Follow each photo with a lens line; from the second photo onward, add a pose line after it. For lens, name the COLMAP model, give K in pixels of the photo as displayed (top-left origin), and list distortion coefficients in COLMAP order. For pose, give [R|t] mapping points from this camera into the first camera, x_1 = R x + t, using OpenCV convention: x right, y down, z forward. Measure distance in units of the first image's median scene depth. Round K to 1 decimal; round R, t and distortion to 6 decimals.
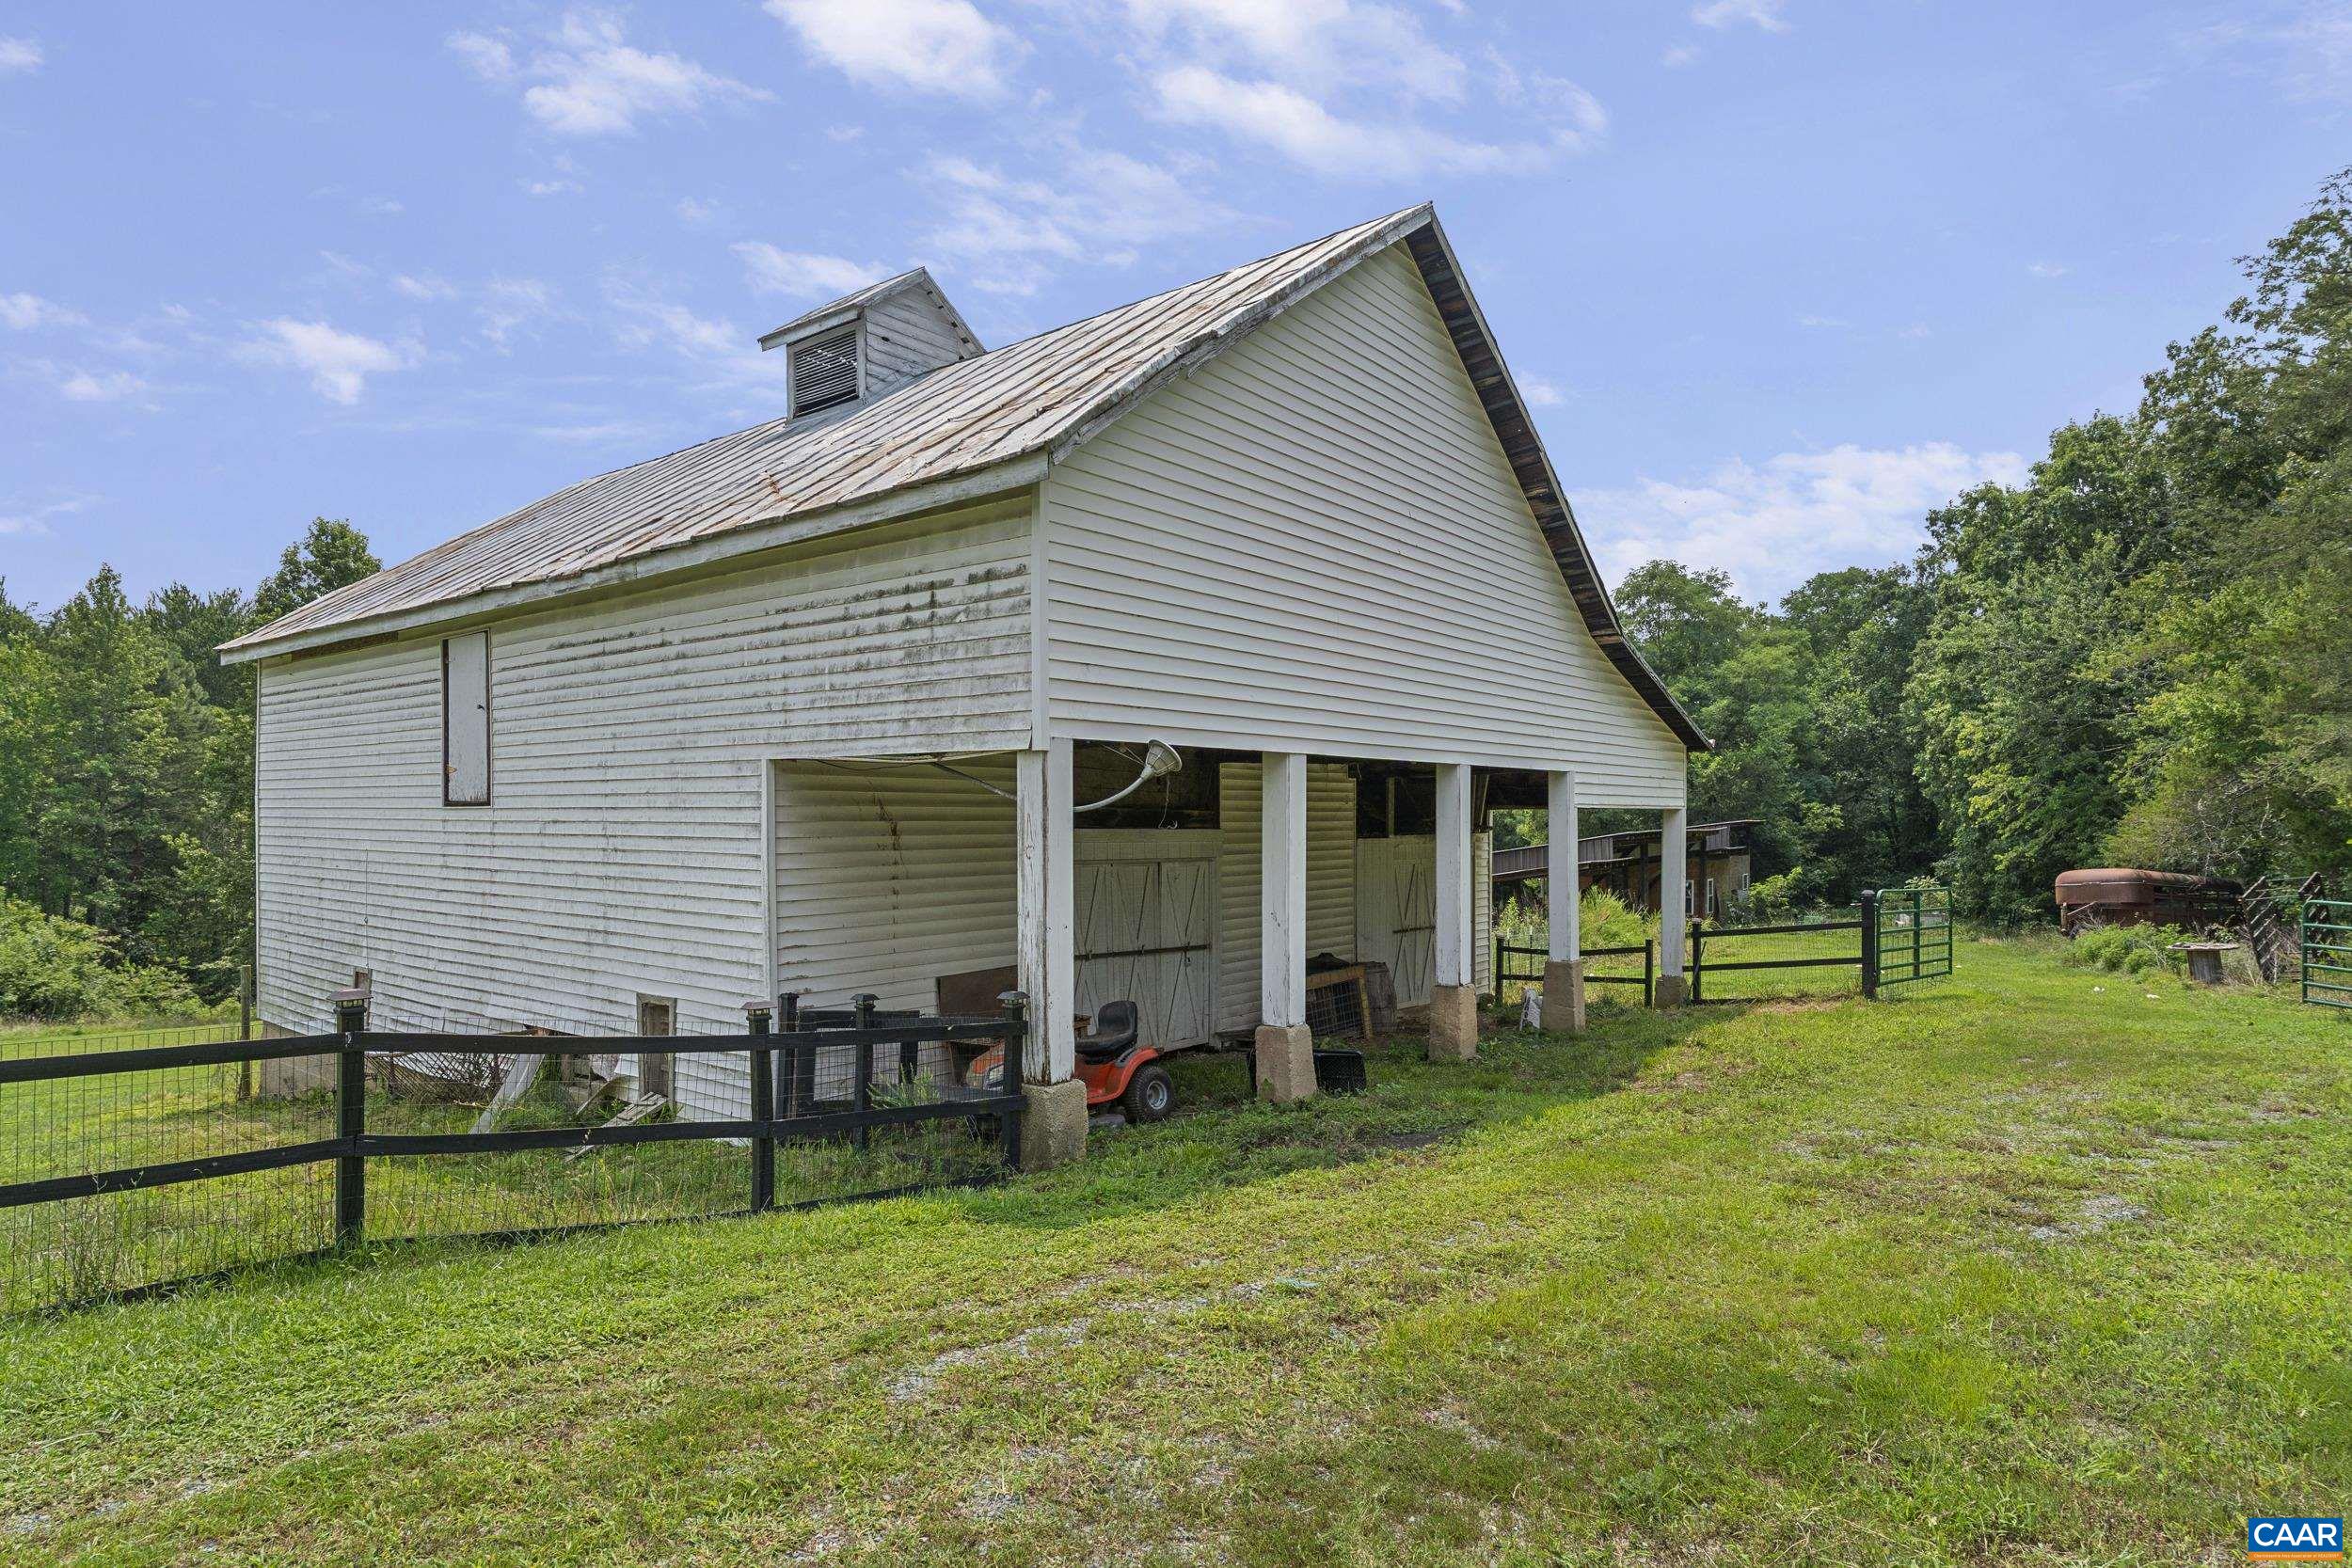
lens RADIAL K [[1299.8, 0, 1140.7], [0, 1299.8, 778.6], [0, 0, 1]] dist [-0.000181, 0.000866]
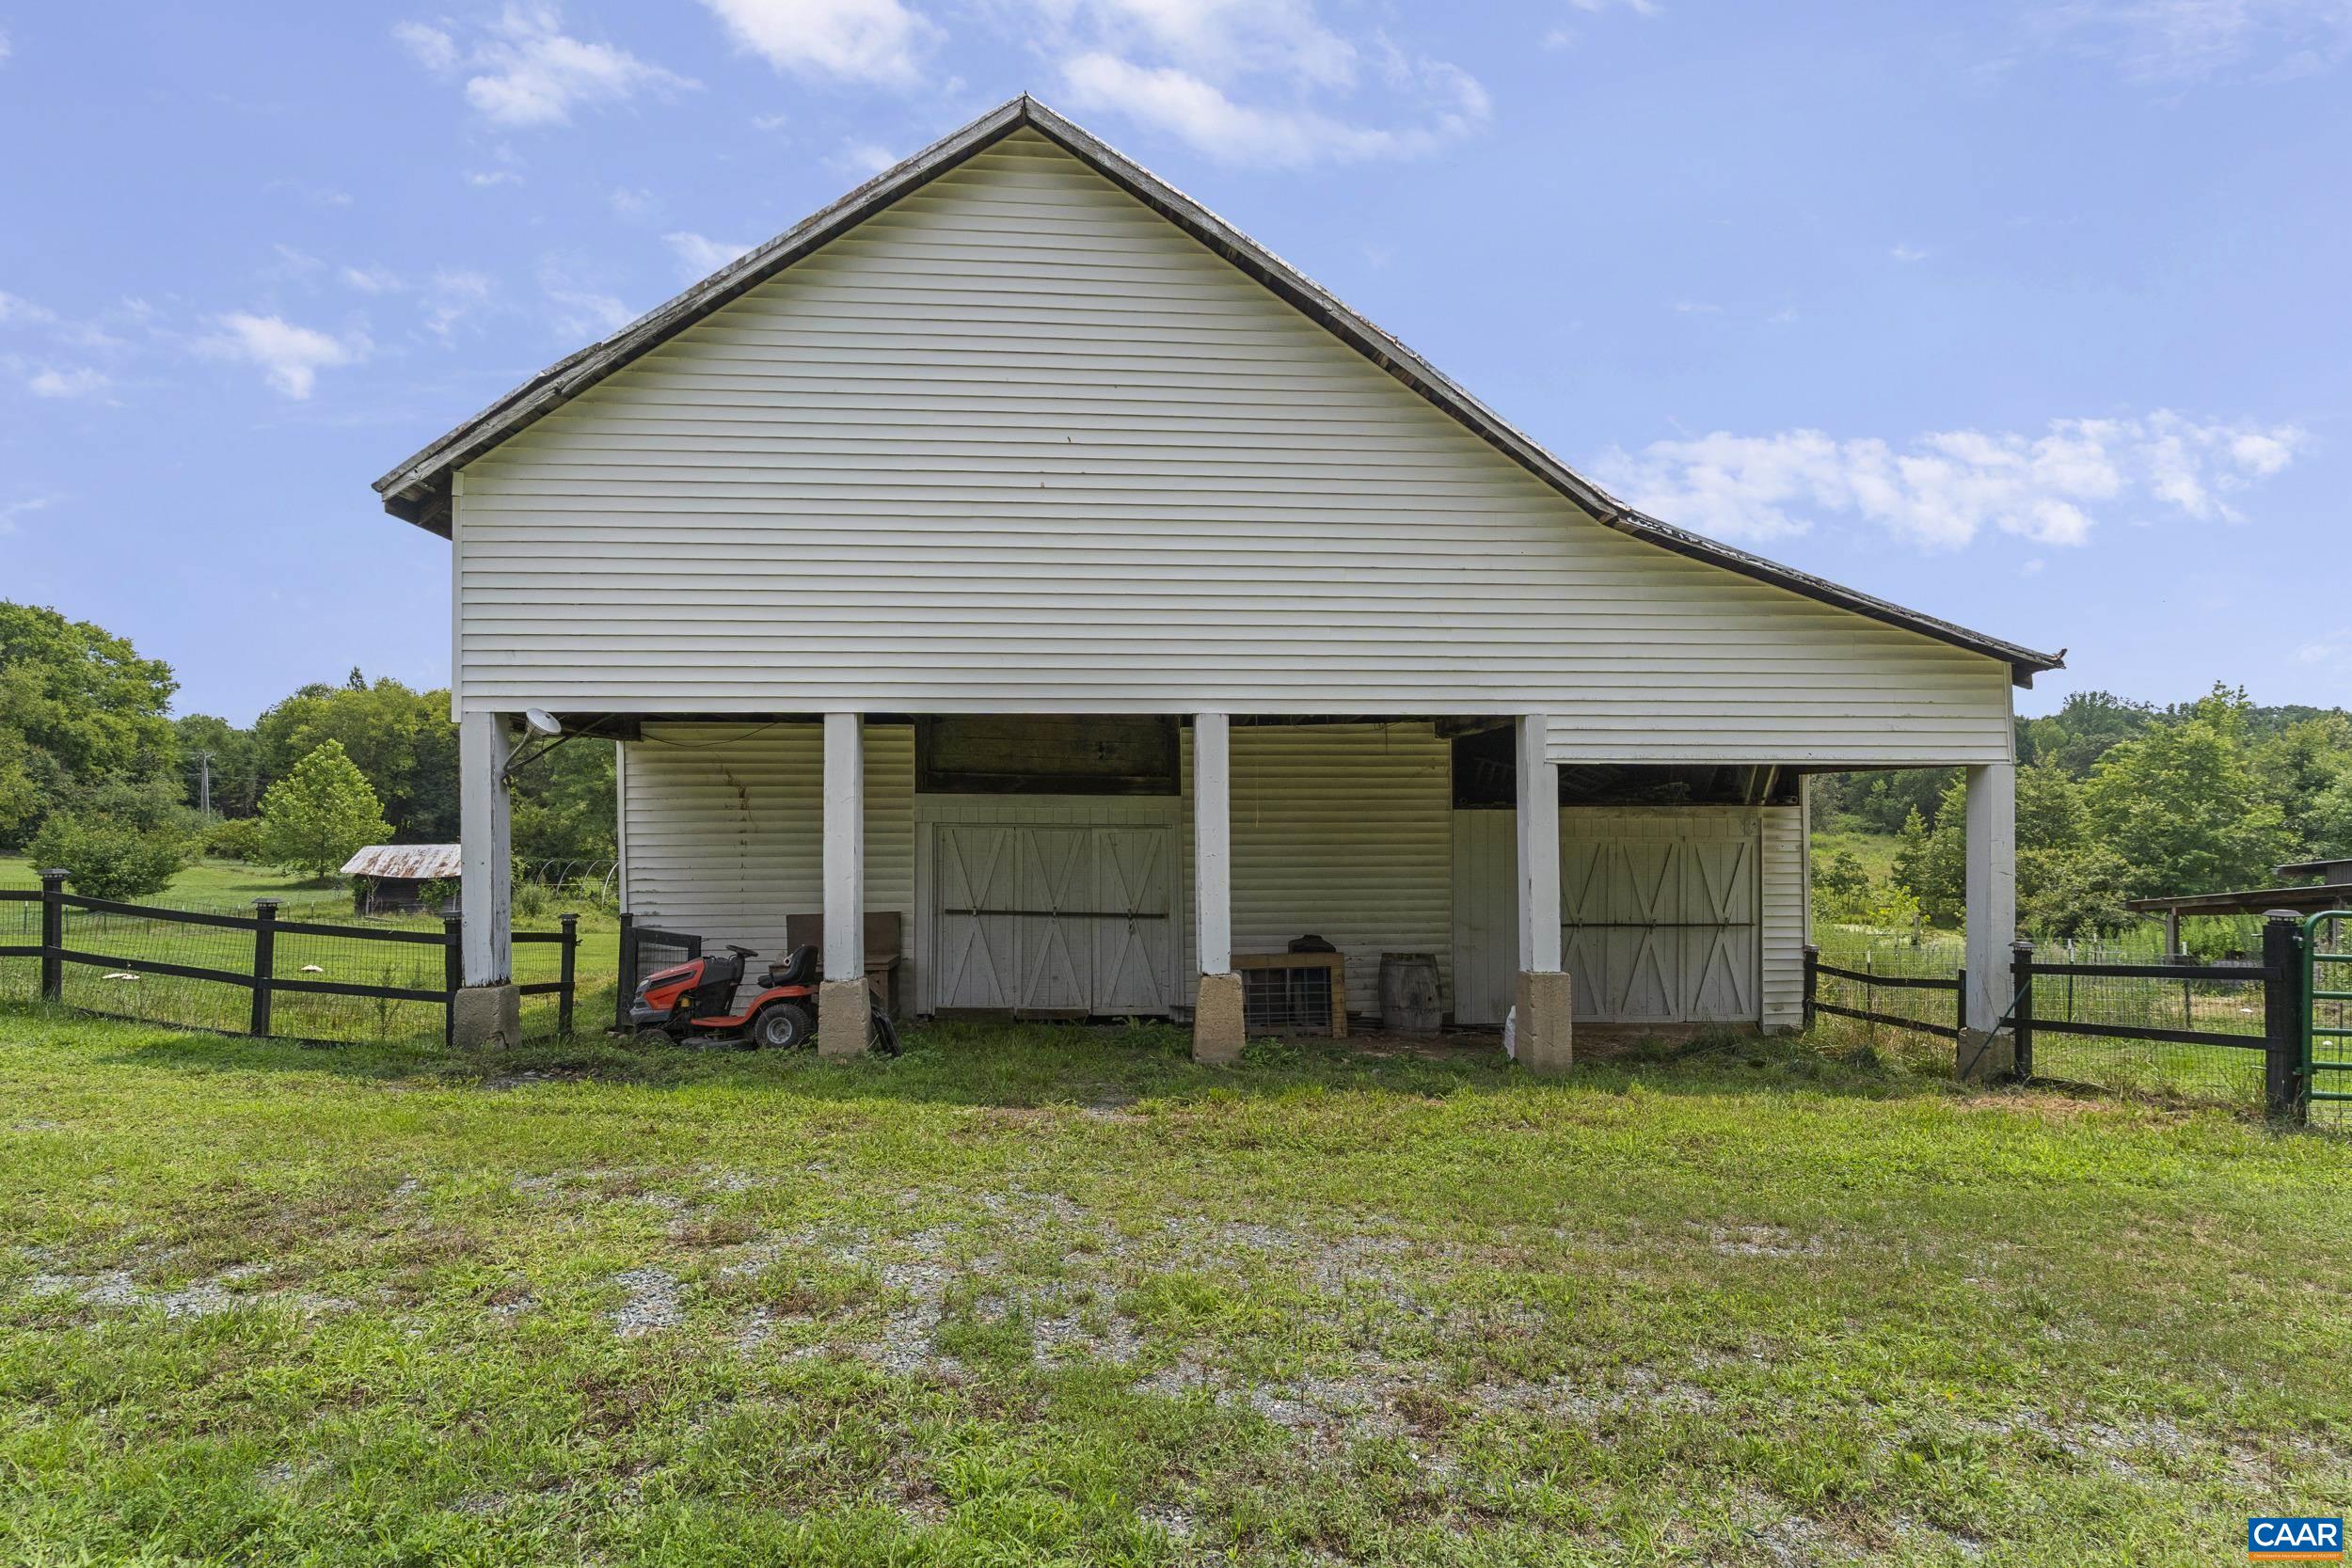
lens RADIAL K [[1117.2, 0, 1185.5], [0, 1117.2, 800.2], [0, 0, 1]] dist [0.001694, 0.000139]
pose [[0.680459, -0.004671, -0.732772, 0.706093], [0.021781, 0.999667, 0.013854, 0.031970], [0.732463, -0.025388, 0.680334, 0.459199]]
